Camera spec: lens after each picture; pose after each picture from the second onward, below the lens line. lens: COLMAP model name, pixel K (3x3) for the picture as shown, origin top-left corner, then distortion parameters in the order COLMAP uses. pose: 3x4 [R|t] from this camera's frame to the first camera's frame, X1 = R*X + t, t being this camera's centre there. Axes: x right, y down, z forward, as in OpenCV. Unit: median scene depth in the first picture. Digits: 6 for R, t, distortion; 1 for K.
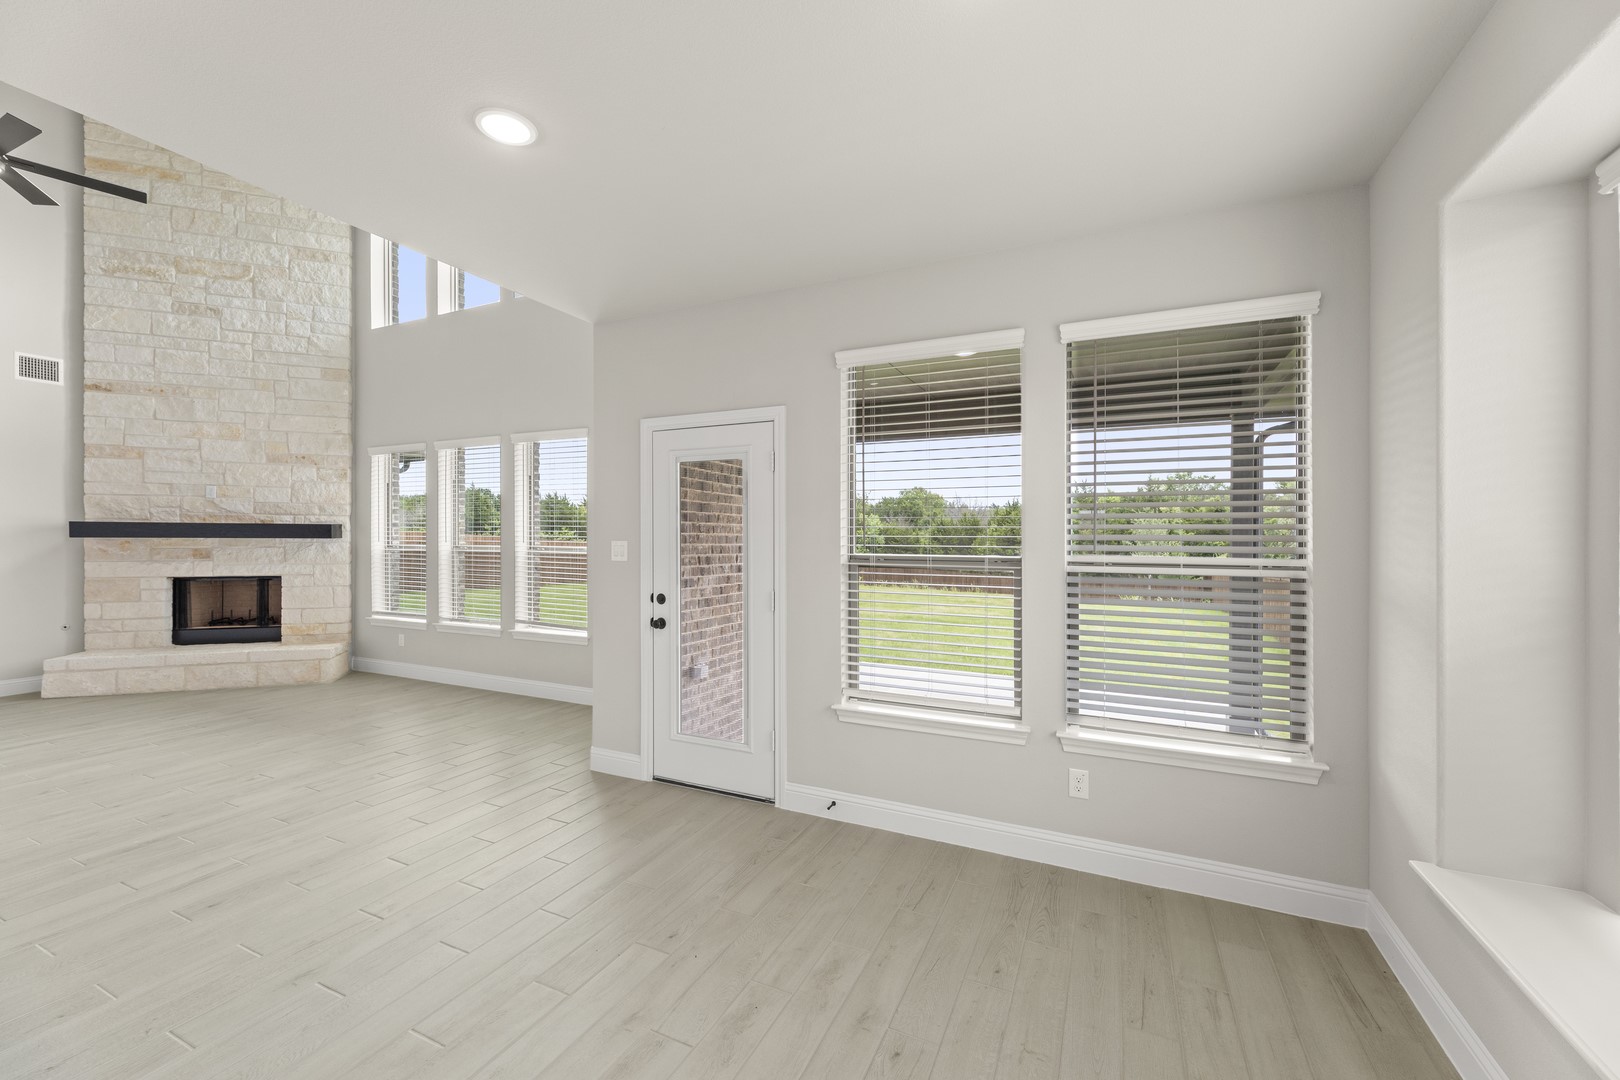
lens RADIAL K [[652.6, 0, 816.8], [0, 652.6, 547.2], [0, 0, 1]] dist [0.002566, 0.000456]
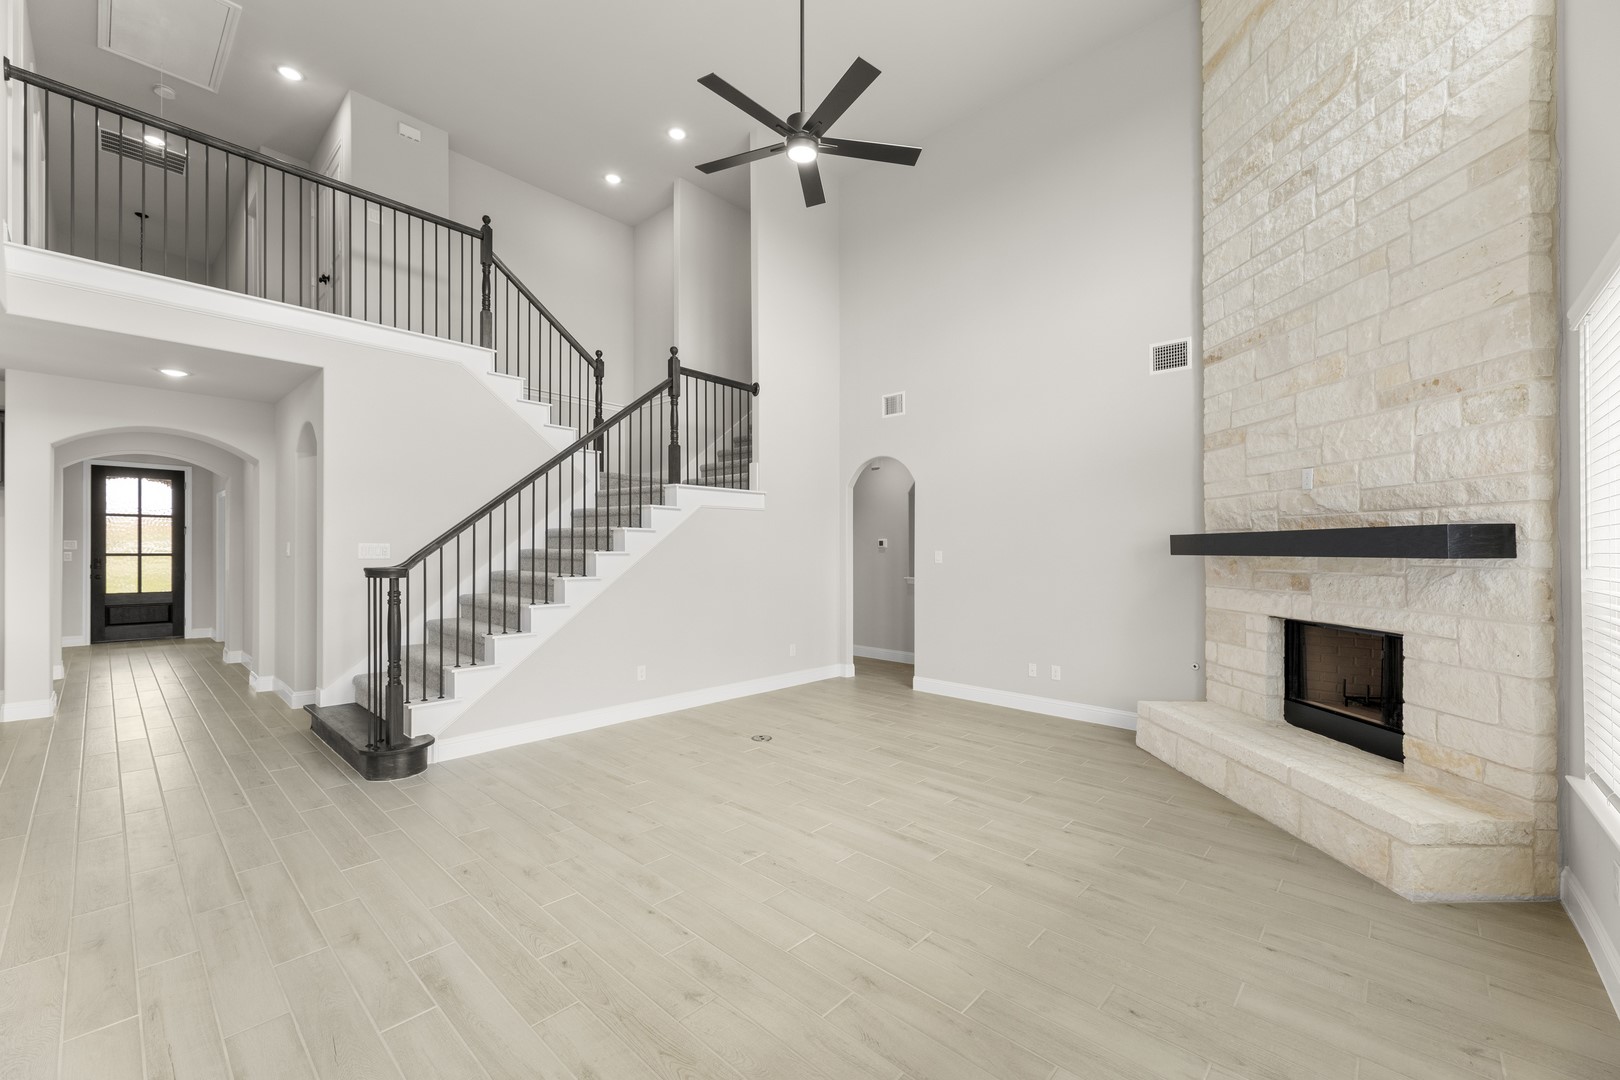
lens RADIAL K [[652.6, 0, 803.9], [0, 652.6, 546.5], [0, 0, 1]] dist [0.002566, 0.000456]
pose [[-0.302662, -0.013272, -0.953006, -0.221881], [-0.022223, 0.999729, -0.006865, -0.009064], [0.952839, 0.019100, -0.302875, 0.743596]]
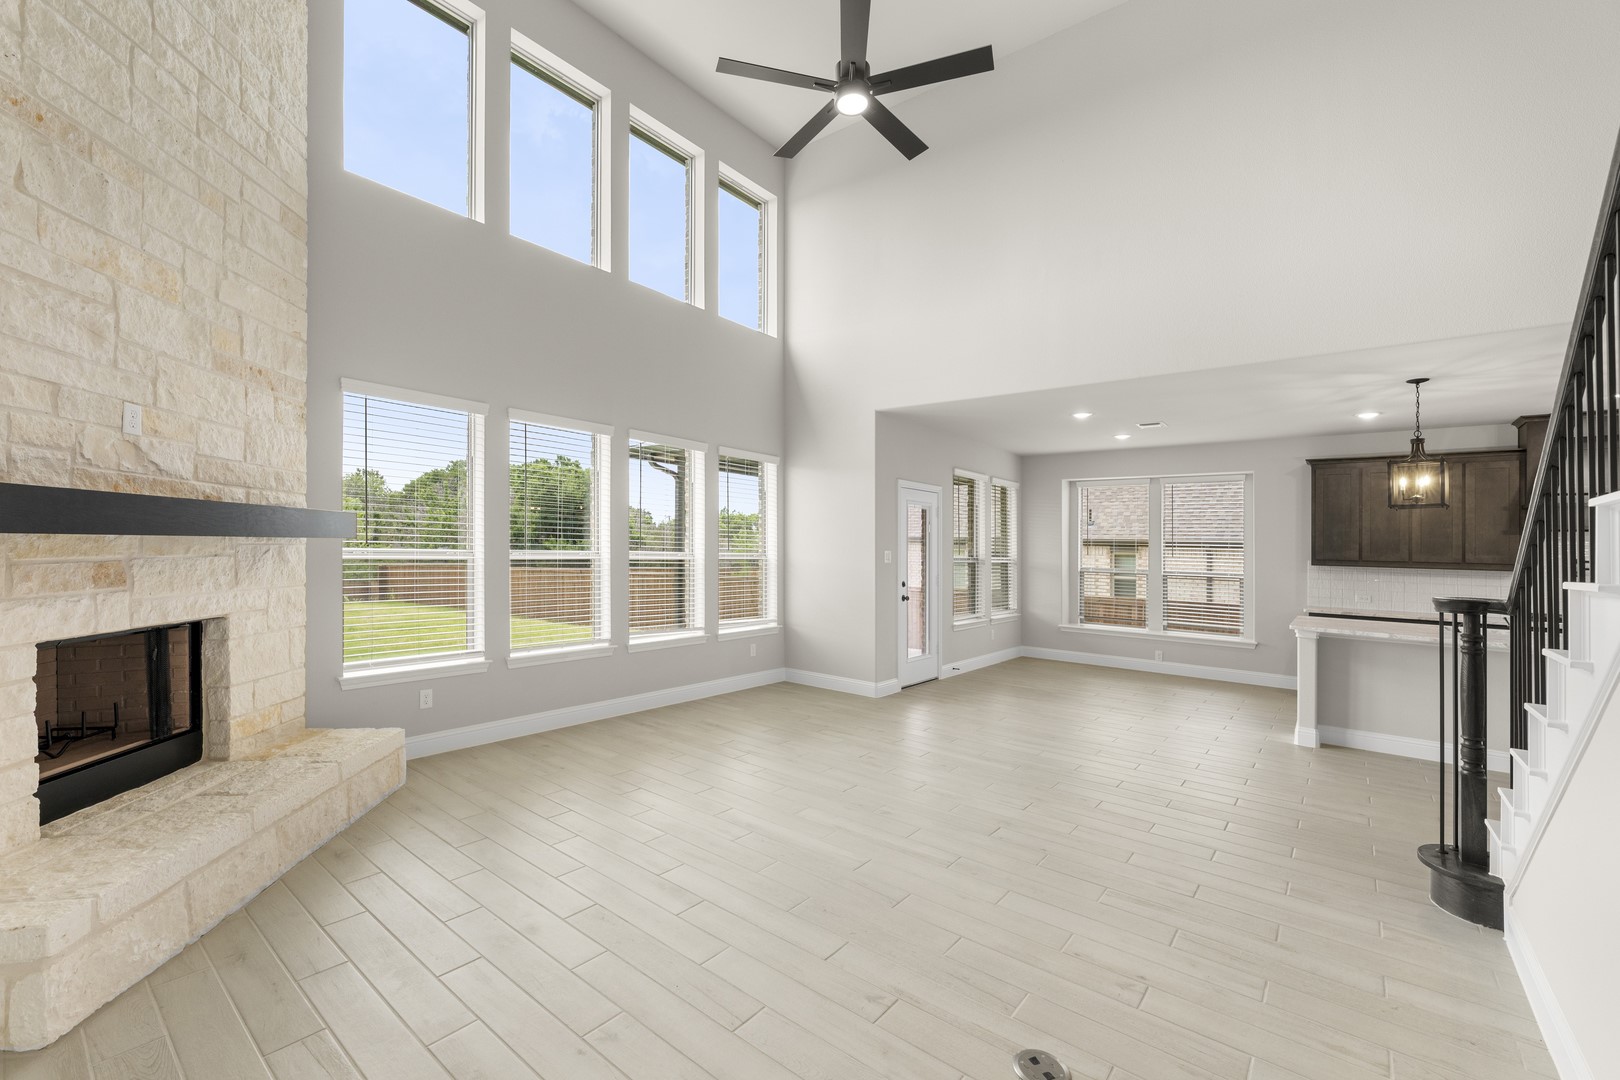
lens RADIAL K [[673.0, 0, 814.9], [0, 673.0, 537.4], [0, 0, 1]] dist [0.001709, -0.000398]
pose [[0.230044, 0.014527, 0.973072, -1.231780], [-0.011282, 0.999861, -0.012260, -0.011871], [-0.973115, -0.008158, 0.230176, 0.496252]]
